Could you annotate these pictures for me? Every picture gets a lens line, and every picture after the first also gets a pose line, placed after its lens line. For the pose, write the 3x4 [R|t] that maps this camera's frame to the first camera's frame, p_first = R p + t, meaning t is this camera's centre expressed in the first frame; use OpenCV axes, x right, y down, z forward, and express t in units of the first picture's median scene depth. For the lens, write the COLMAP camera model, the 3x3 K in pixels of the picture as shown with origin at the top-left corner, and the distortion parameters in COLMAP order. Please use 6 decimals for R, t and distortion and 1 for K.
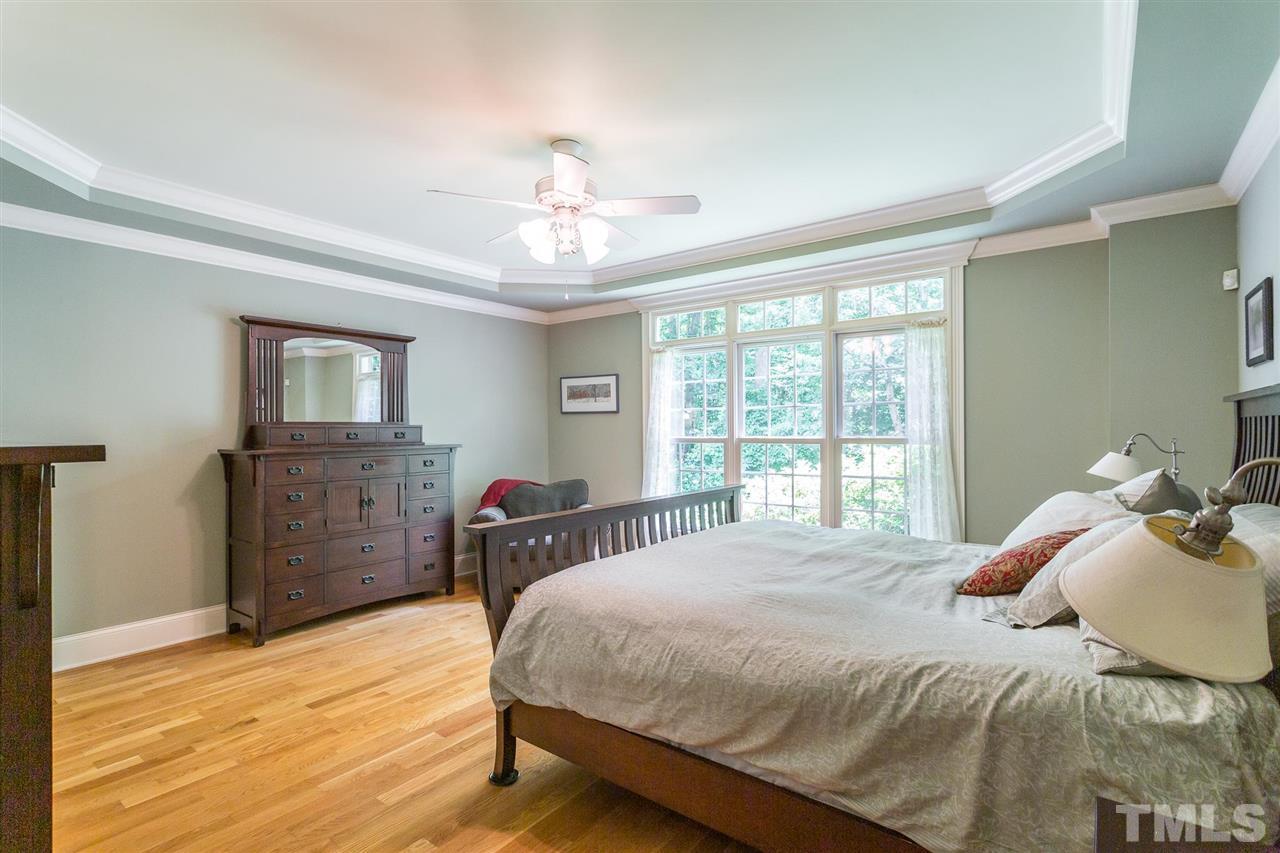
lens RADIAL K [[612.2, 0, 639.0], [0, 612.2, 436.7], [0, 0, 1]] dist [0.000992, -0.000056]
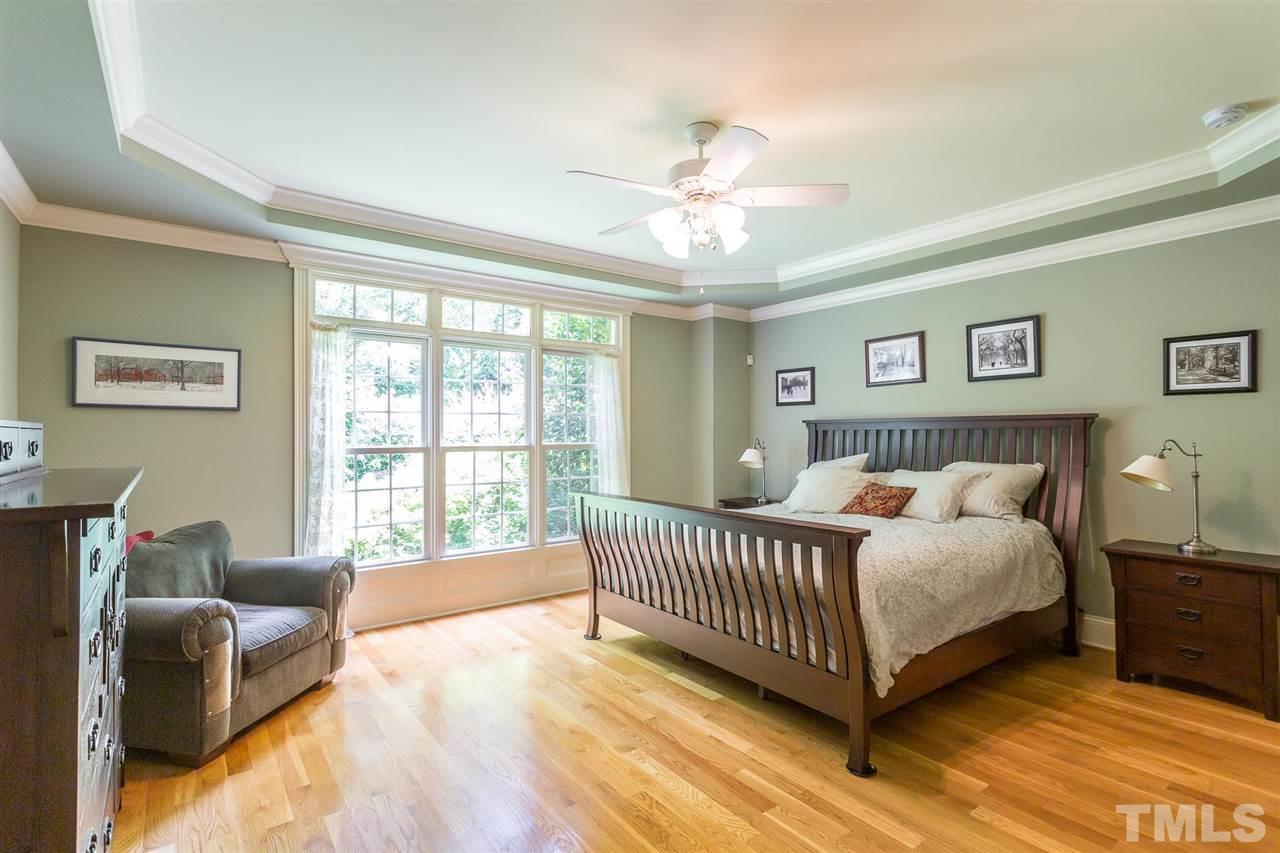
lens RADIAL K [[612.2, 0, 639.0], [0, 612.2, 436.7], [0, 0, 1]] dist [0.000992, -0.000056]
pose [[0.274908, 0.001724, 0.961469, -0.557833], [0.013382, 0.999895, -0.005620, -0.003371], [-0.961377, 0.014411, 0.274856, 0.450562]]
